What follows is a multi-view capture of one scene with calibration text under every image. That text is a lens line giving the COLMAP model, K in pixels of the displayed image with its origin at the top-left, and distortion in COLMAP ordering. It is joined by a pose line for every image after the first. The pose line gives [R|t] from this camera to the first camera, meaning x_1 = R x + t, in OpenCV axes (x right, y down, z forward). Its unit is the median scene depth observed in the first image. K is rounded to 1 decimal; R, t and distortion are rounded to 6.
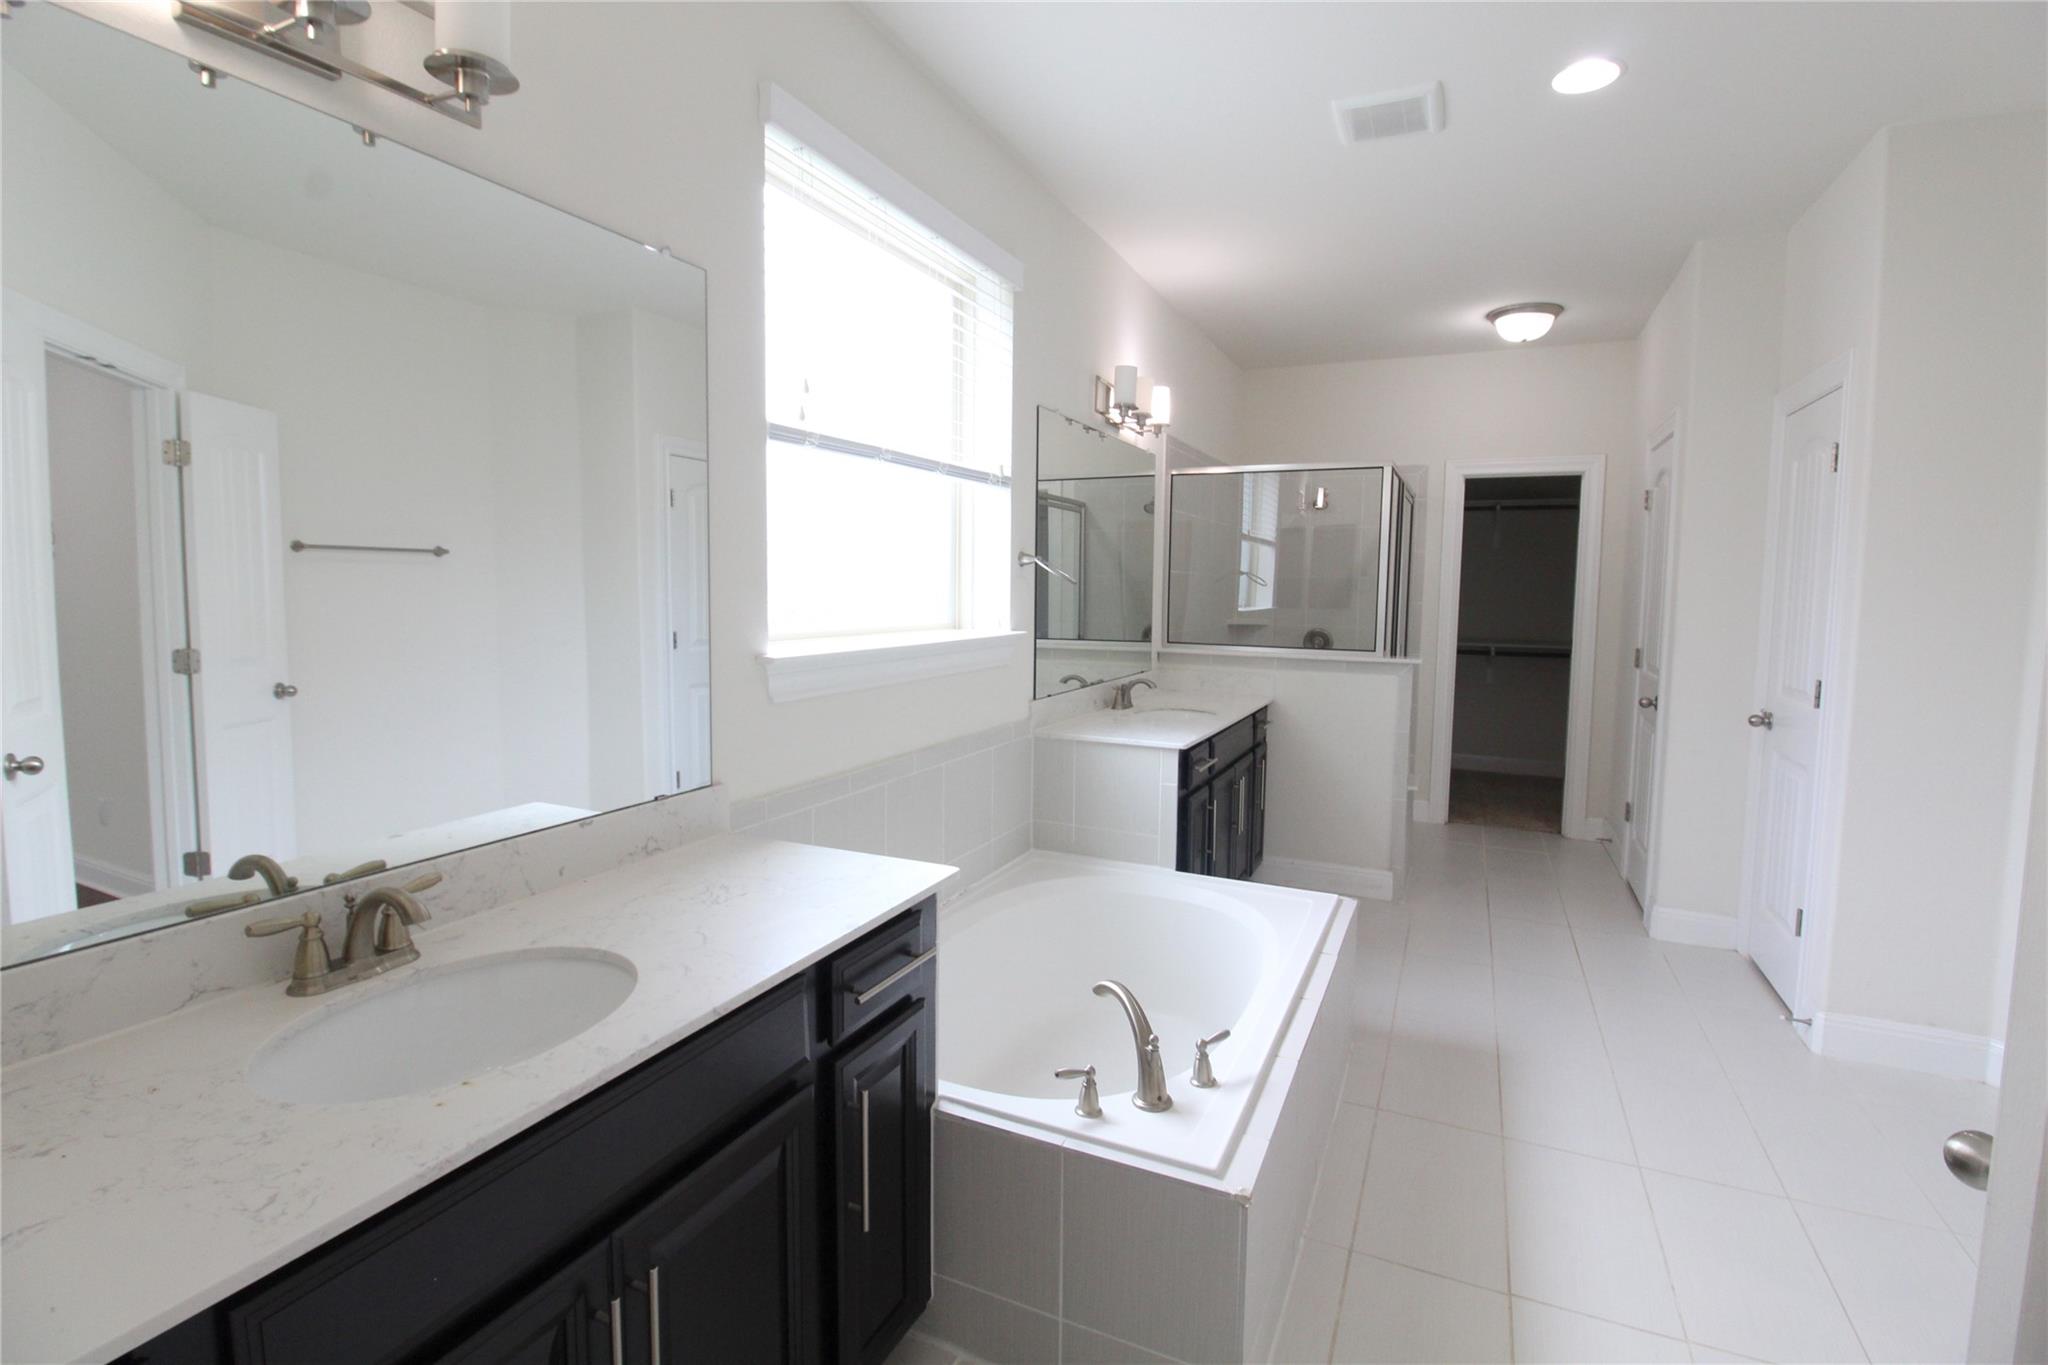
lens RADIAL K [[945.3, 0, 1028.8], [0, 945.3, 652.9], [0, 0, 1]] dist [0.000073, -0.012069]
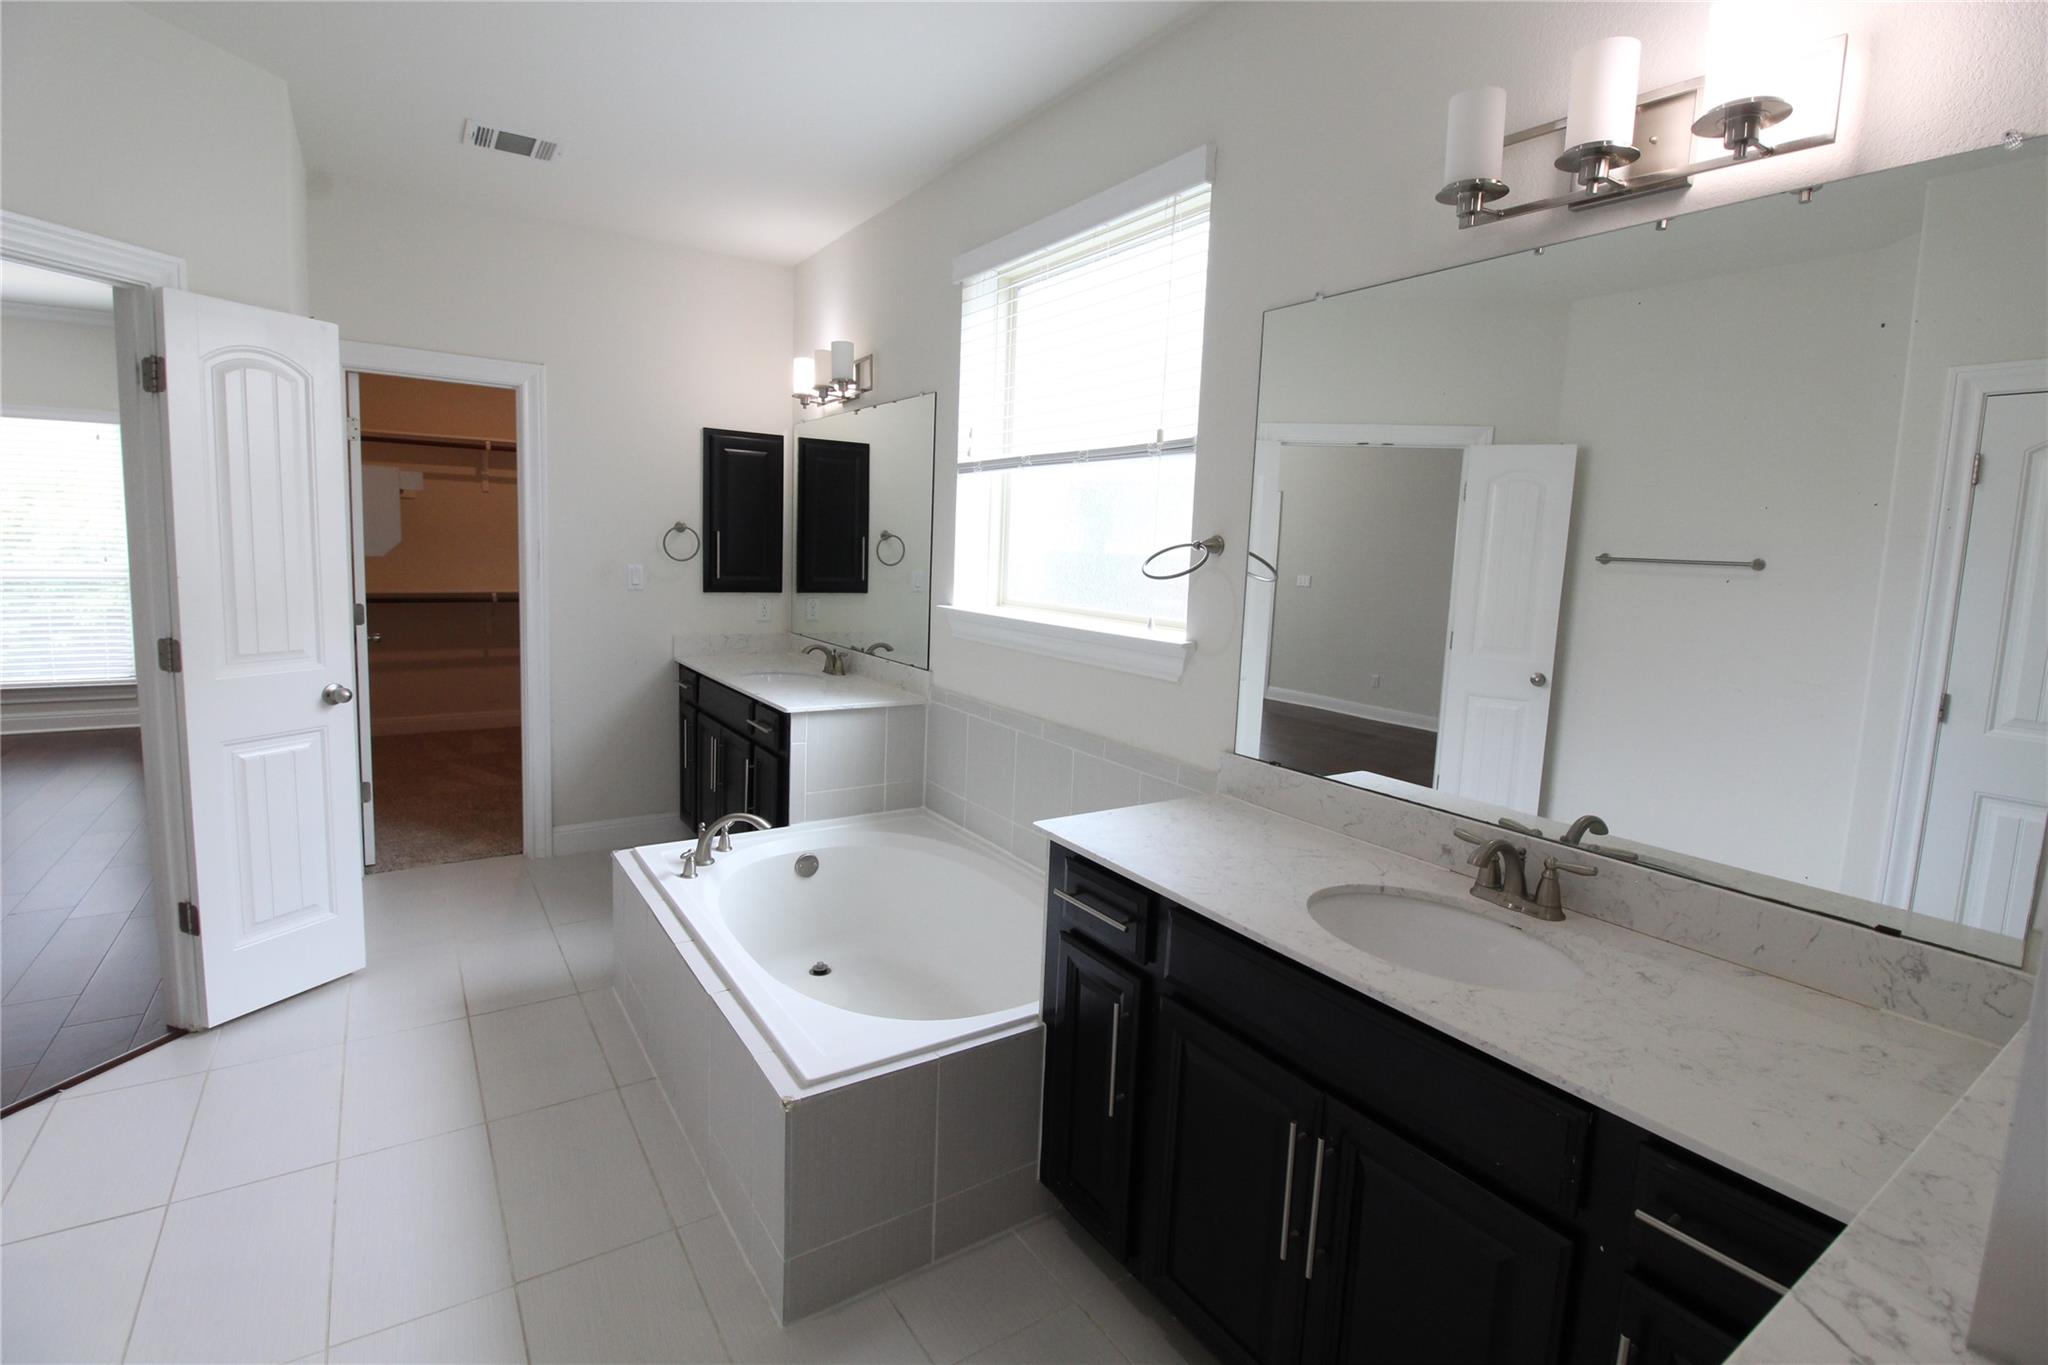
lens RADIAL K [[945.3, 0, 1028.8], [0, 945.3, 652.9], [0, 0, 1]] dist [0.000073, -0.012069]
pose [[-0.505279, 0.061045, -0.860794, 0.724410], [-0.112653, 0.984293, 0.135929, -0.104572], [0.855572, 0.165653, -0.490465, 1.302475]]
